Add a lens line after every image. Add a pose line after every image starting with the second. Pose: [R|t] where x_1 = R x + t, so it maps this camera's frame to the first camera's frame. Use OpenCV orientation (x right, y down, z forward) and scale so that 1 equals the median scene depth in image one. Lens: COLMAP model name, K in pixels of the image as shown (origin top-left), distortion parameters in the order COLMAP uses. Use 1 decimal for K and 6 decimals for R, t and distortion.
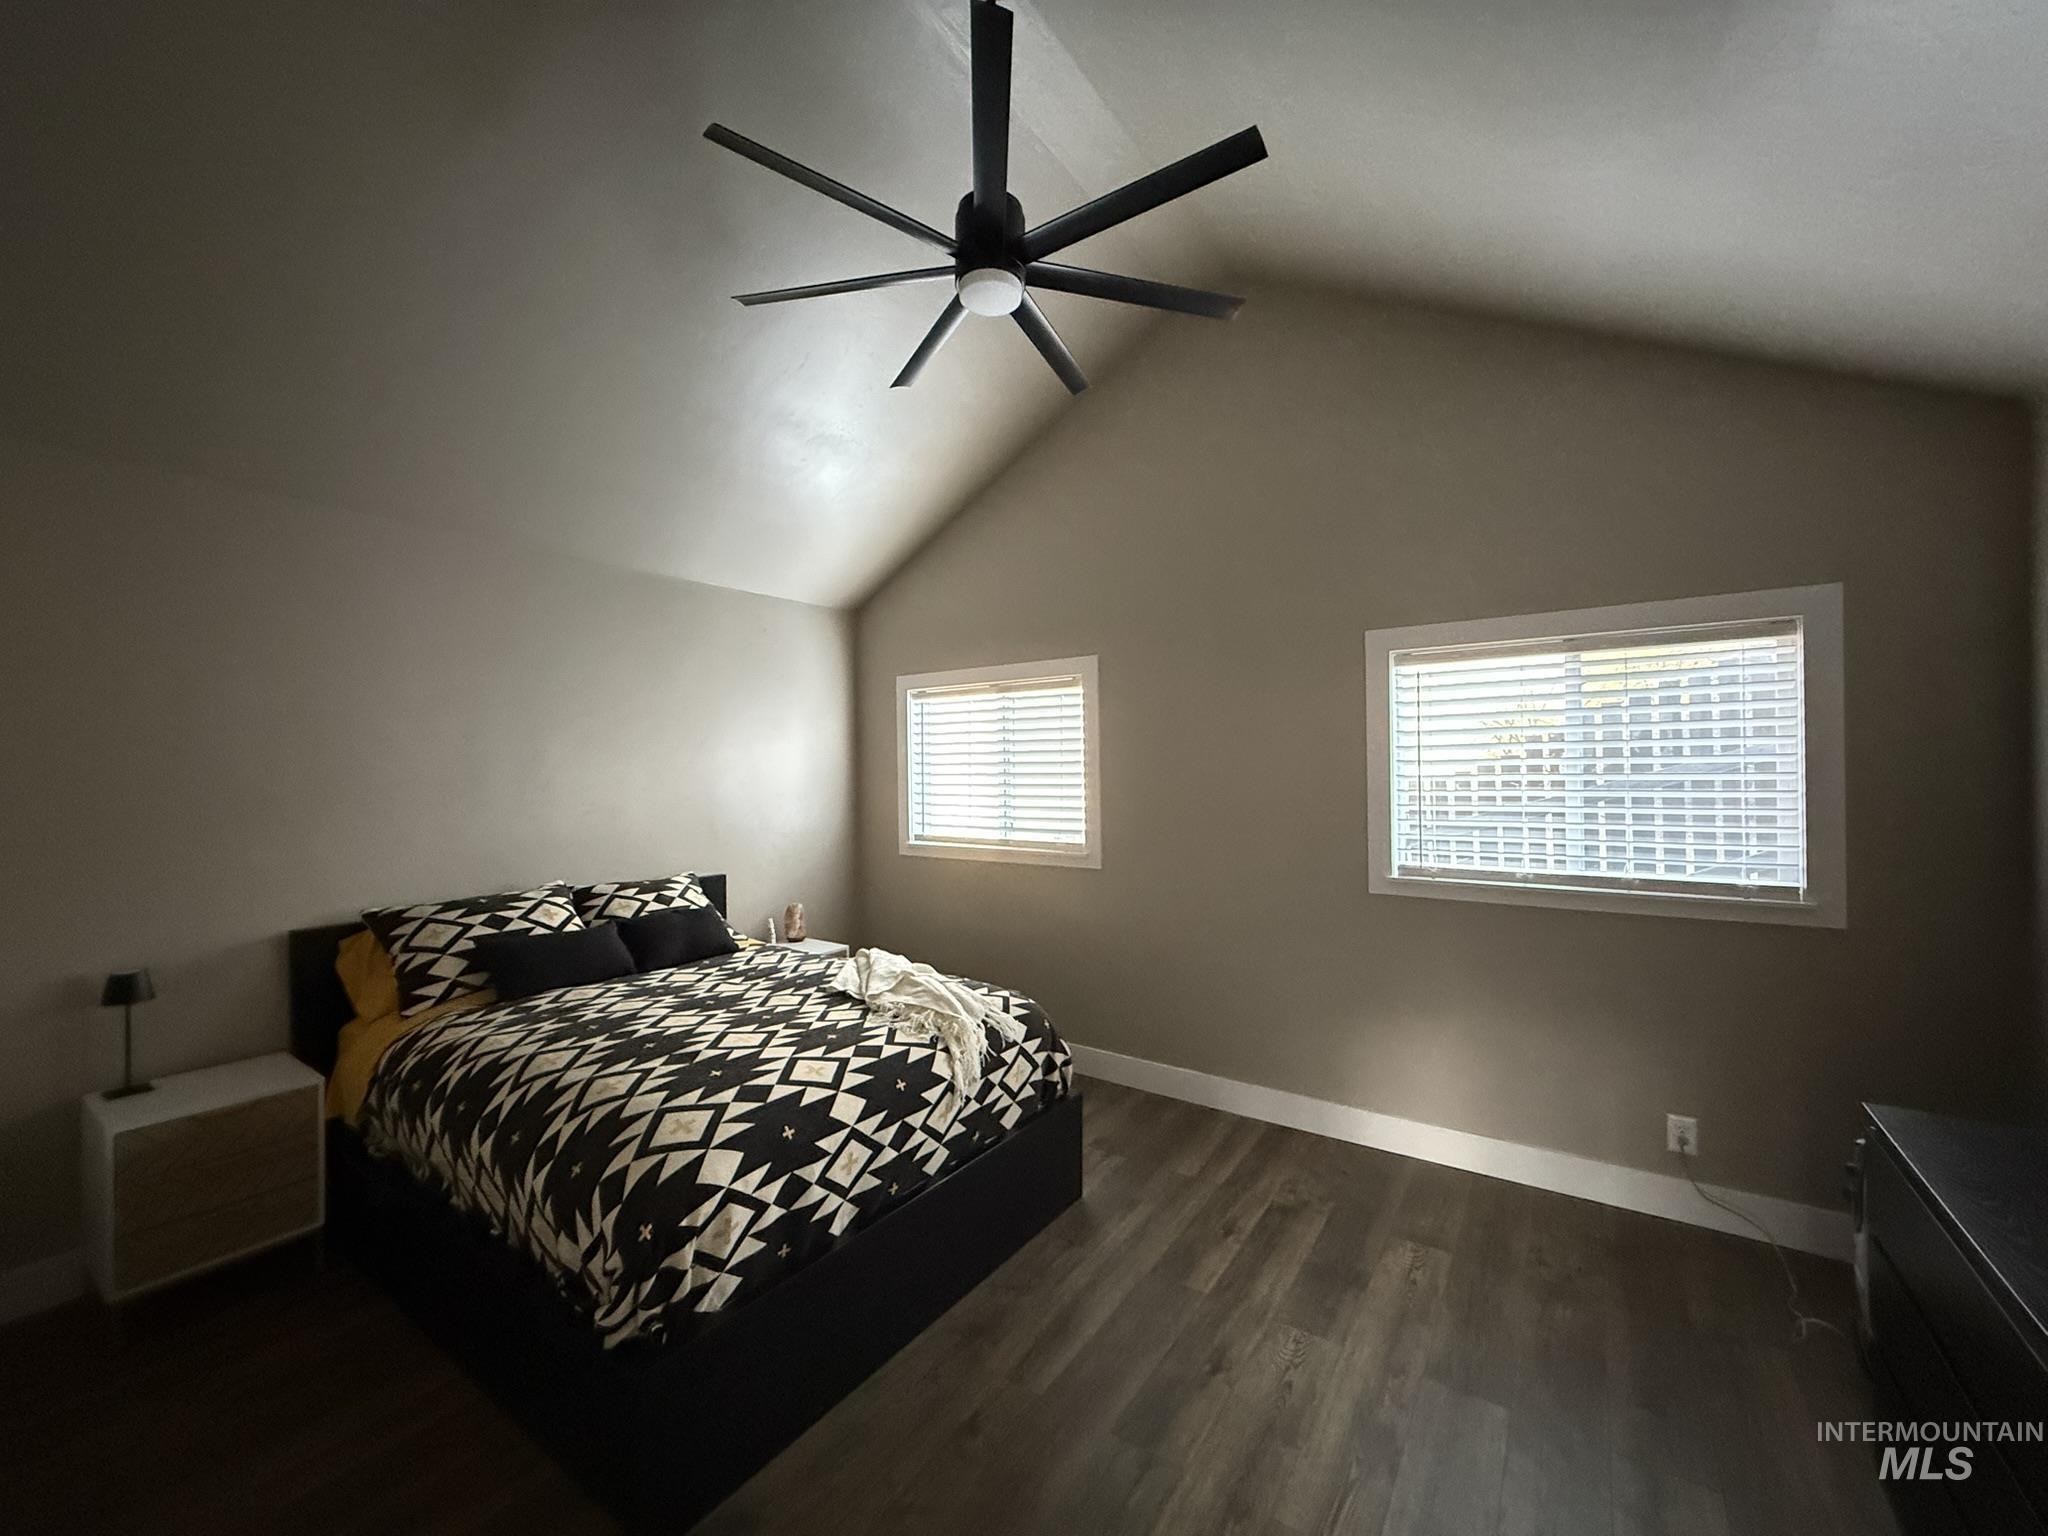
lens RADIAL K [[818.5, 0, 1024.3], [0, 818.5, 767.3], [0, 0, 1]] dist [0.007547, -0.000938]
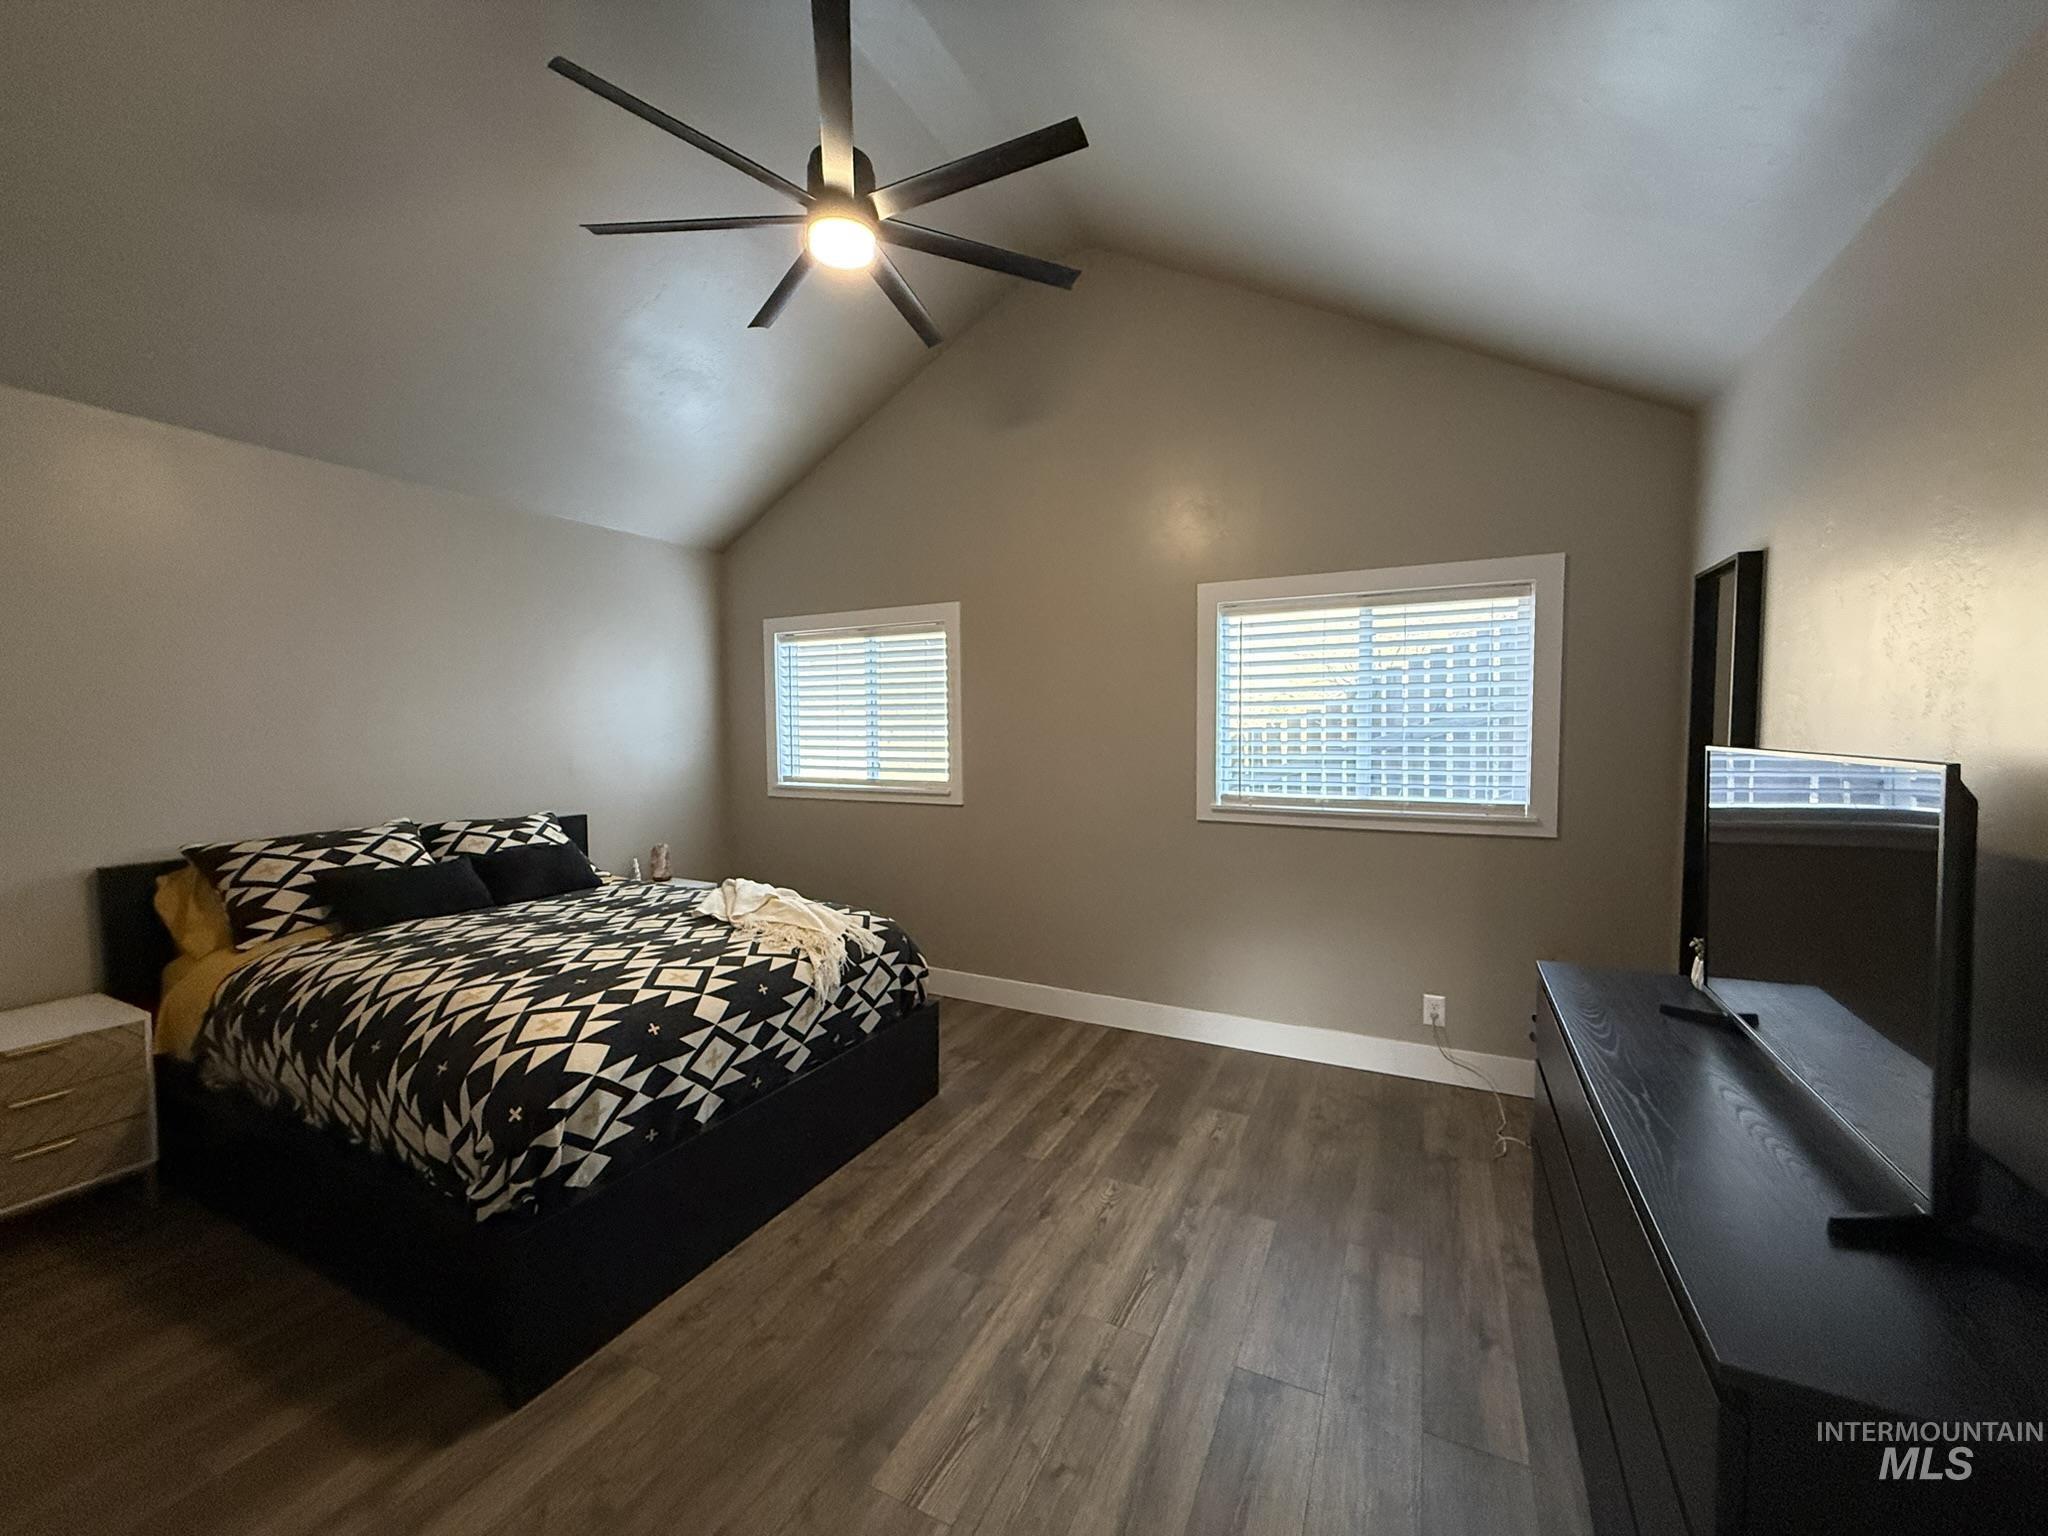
lens RADIAL K [[818.5, 0, 1024.3], [0, 818.5, 765.1], [0, 0, 1]] dist [0.007547, -0.000938]
pose [[0.989742, -0.002807, 0.142835, 0.032623], [-0.004318, 0.998762, 0.049550, 0.030528], [-0.142798, -0.049658, 0.988505, -0.093924]]
